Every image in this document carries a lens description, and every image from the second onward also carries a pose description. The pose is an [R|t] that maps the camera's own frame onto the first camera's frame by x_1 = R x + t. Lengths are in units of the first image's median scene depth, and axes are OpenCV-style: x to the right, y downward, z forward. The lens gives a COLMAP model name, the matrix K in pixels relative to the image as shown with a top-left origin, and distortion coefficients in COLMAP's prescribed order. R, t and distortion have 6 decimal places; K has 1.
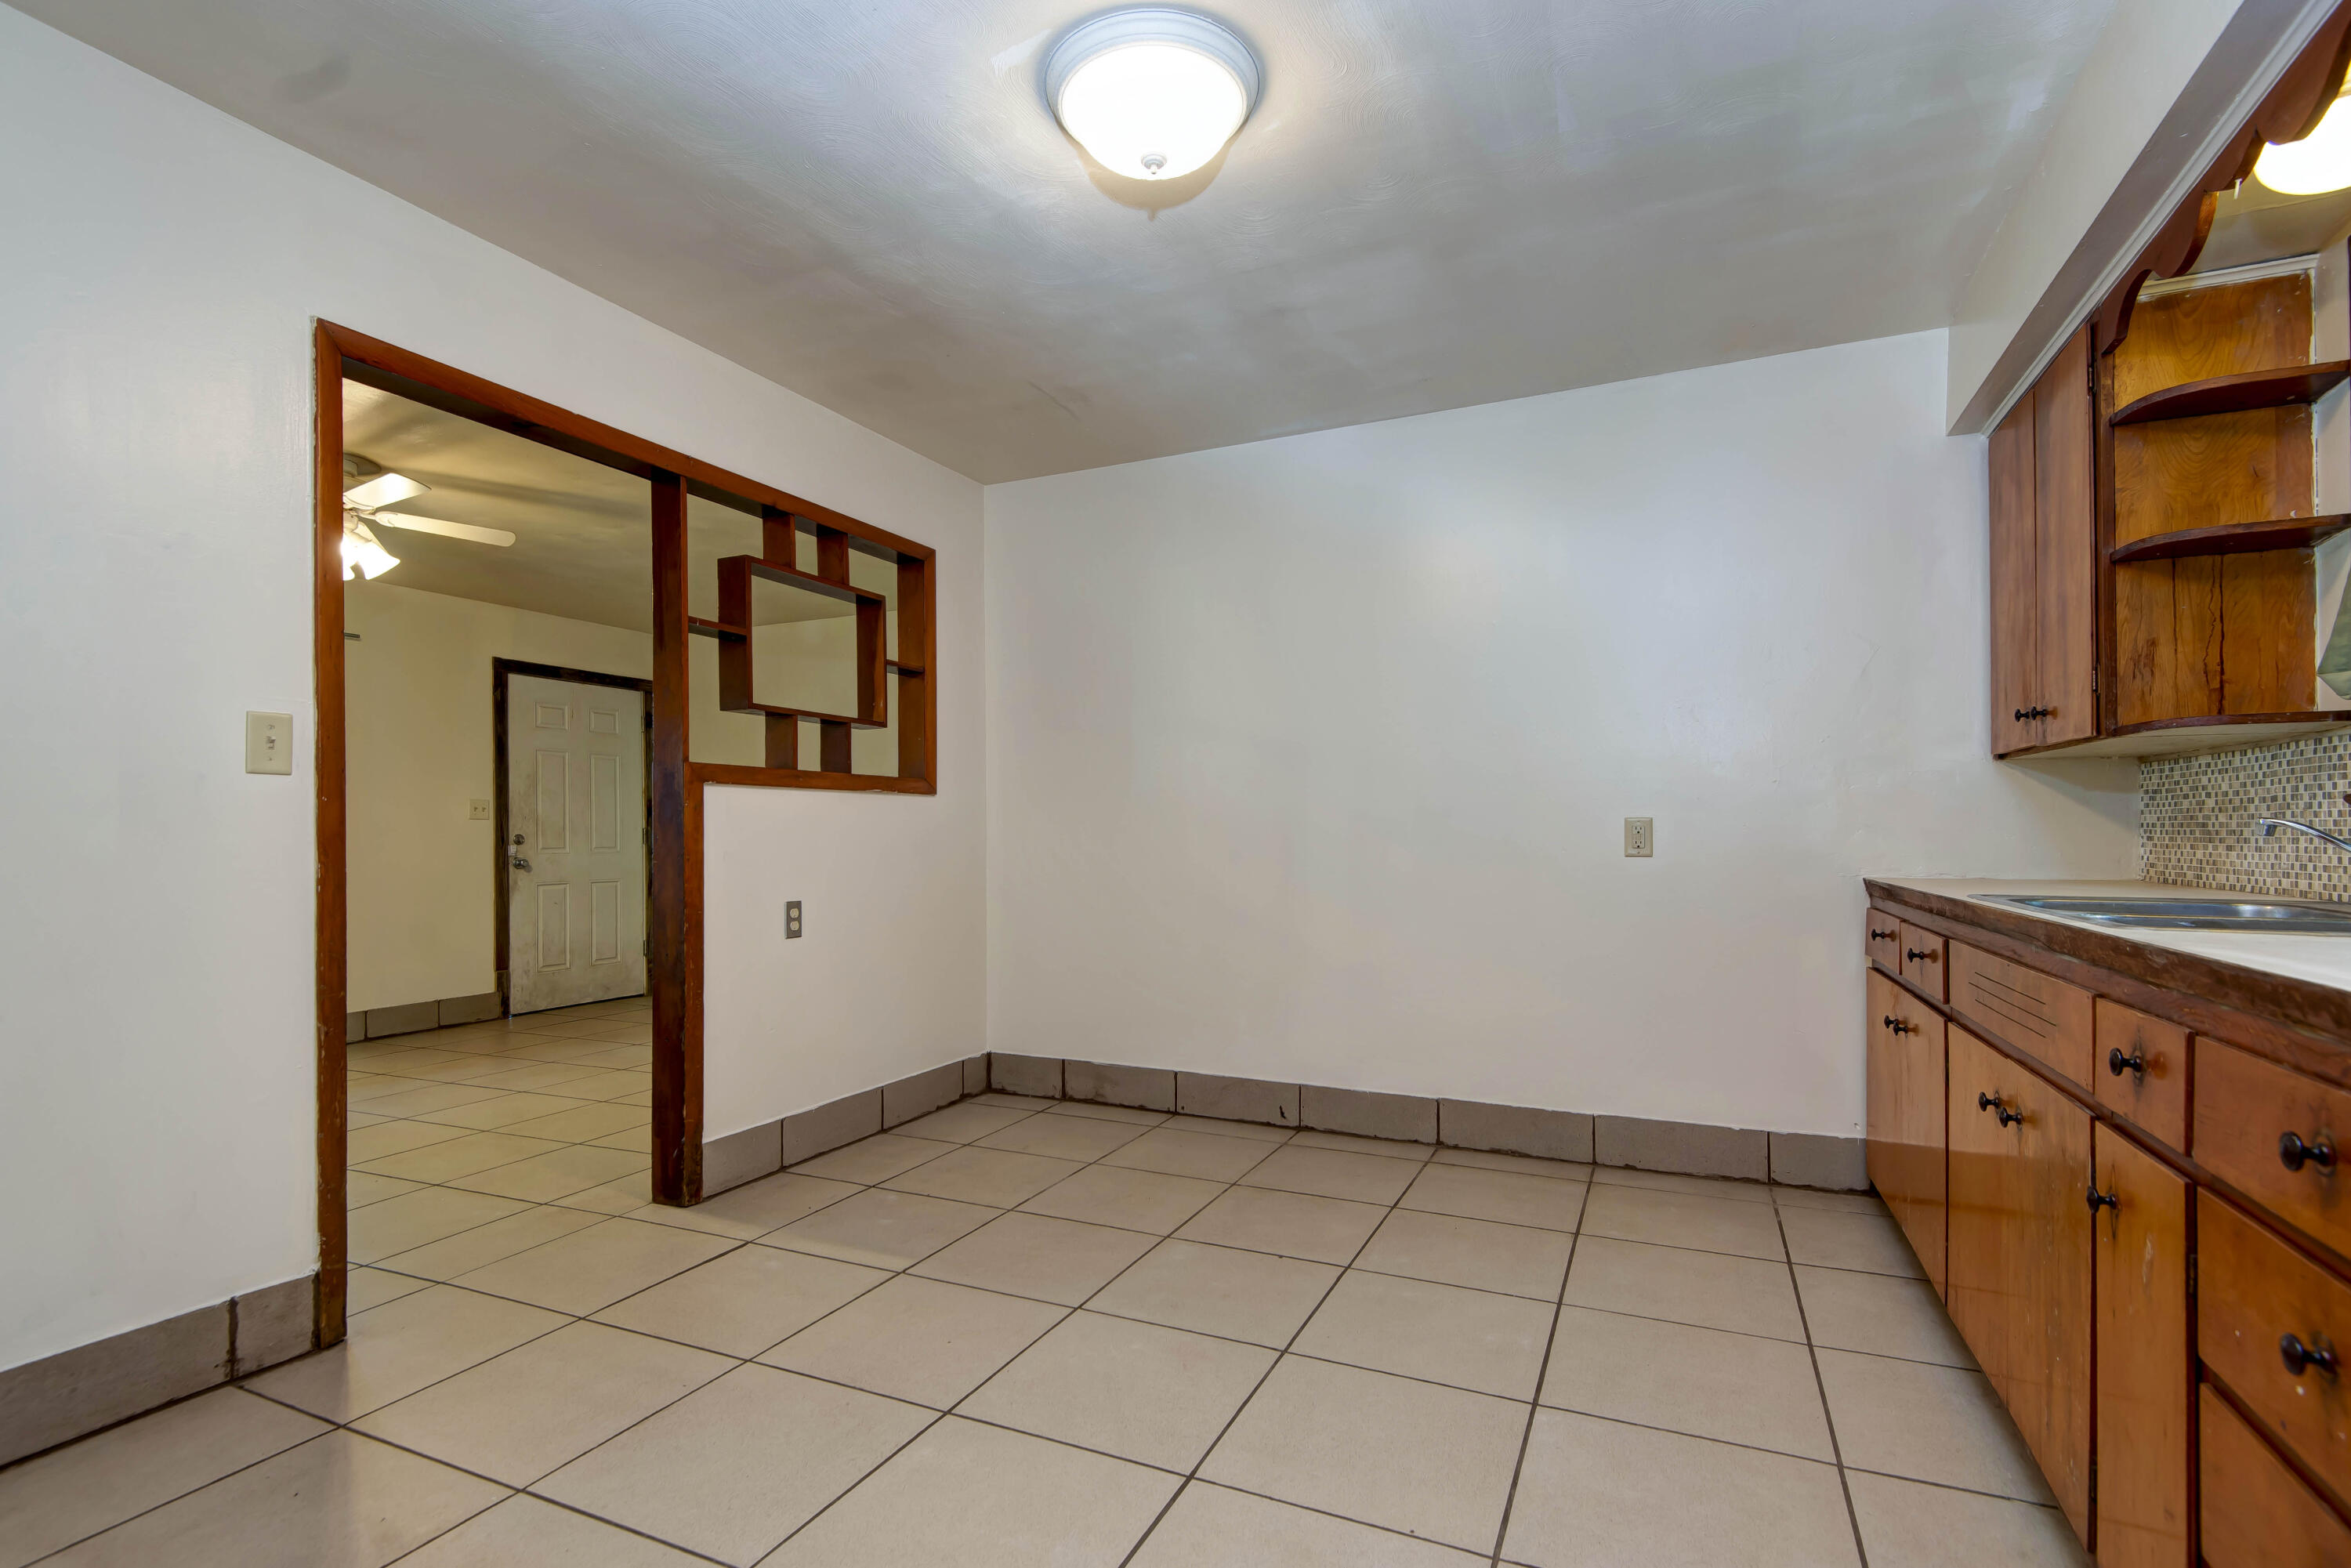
lens RADIAL K [[1107.6, 0, 1173.6], [0, 1107.6, 835.8], [0, 0, 1]] dist [0.001563, 0.000005]
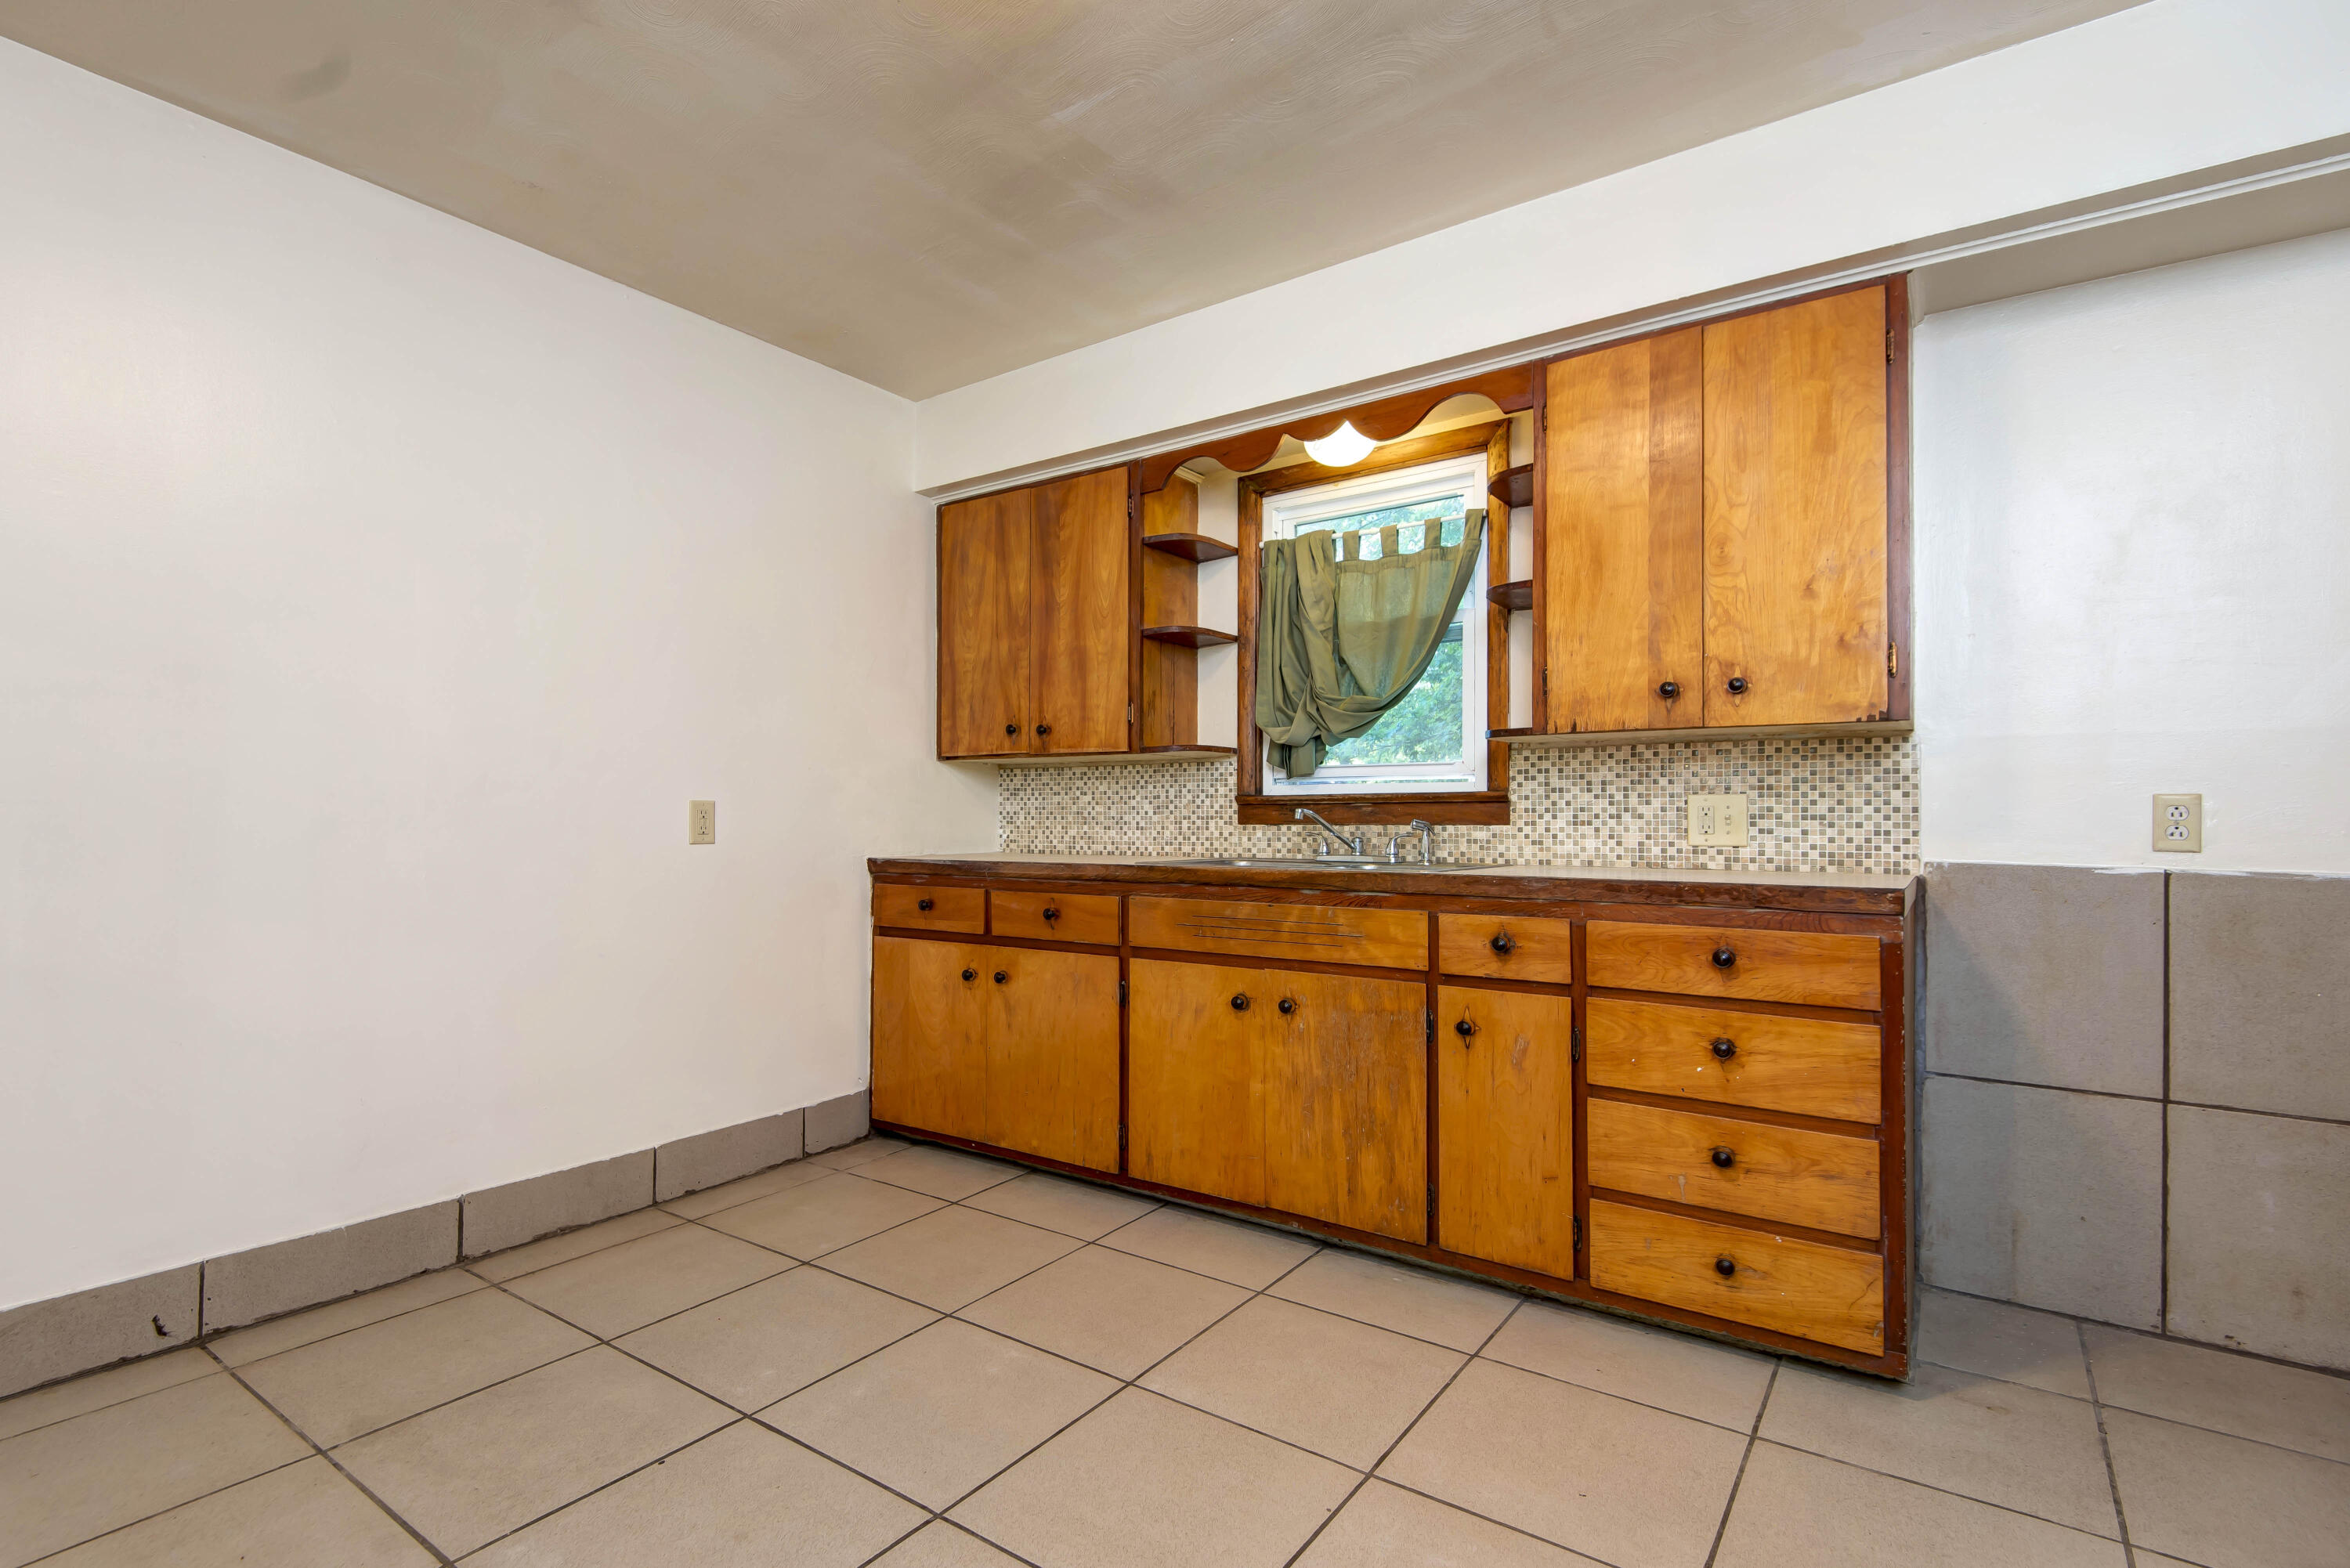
lens RADIAL K [[1088.5, 0, 1176.0], [0, 1088.5, 811.8], [0, 0, 1]] dist [-0.000841, -0.000824]
pose [[0.182380, 0.006987, 0.983203, -0.426551], [0.002399, 0.999969, -0.007551, 0.000147], [-0.983225, 0.003736, 0.182358, 0.511021]]
